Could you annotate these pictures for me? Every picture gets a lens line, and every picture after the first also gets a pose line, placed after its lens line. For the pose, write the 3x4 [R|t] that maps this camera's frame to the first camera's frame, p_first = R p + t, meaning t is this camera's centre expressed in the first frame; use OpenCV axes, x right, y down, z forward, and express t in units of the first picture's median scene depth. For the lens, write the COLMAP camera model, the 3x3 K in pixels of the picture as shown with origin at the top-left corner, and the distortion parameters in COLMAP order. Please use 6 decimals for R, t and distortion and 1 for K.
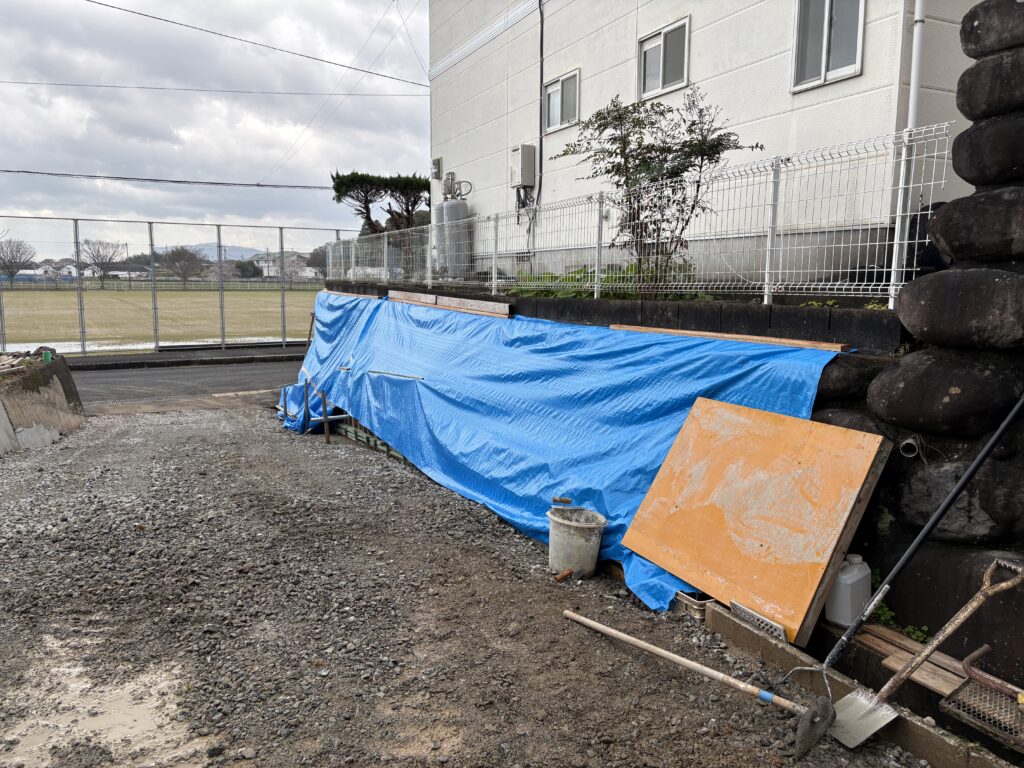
lens RADIAL K [[774.9, 0, 511.7], [0, 774.9, 384.1], [0, 0, 1]] dist [0.048128, -0.036692]
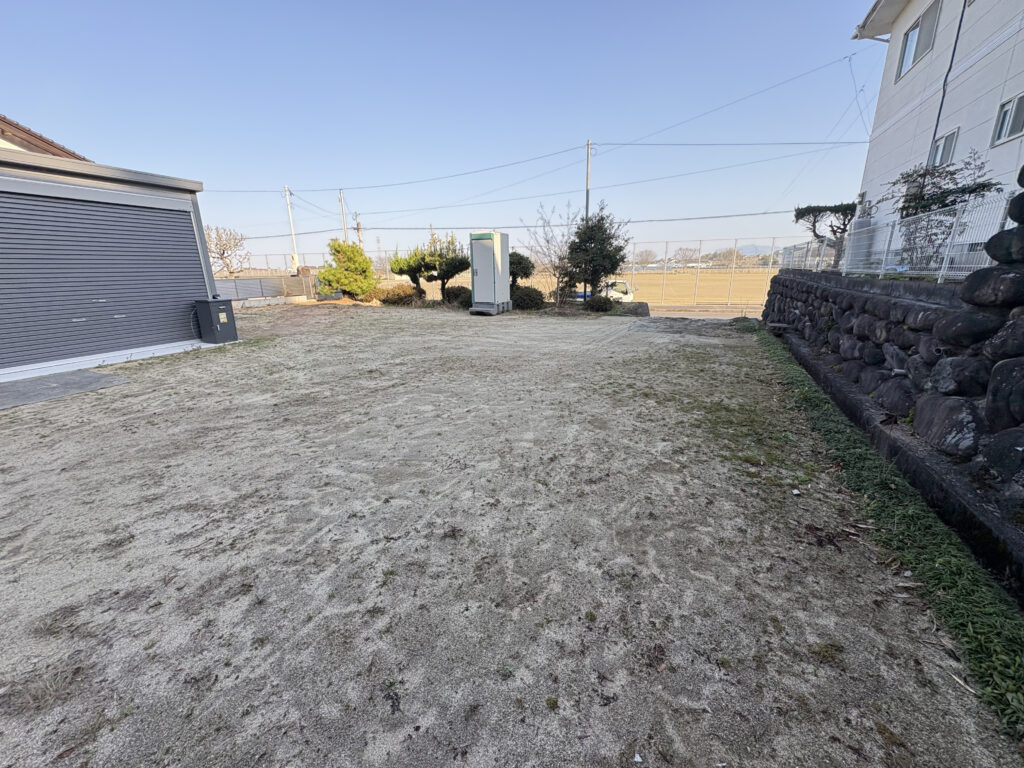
lens RADIAL K [[407.5, 0, 518.0], [0, 407.5, 381.5], [0, 0, 1]] dist [-0.000895, 0.000090]
pose [[0.650728, 0.193803, -0.734162, 0.129479], [-0.088080, 0.979618, 0.180528, 0.013507], [0.754185, -0.052810, 0.654535, -0.135043]]
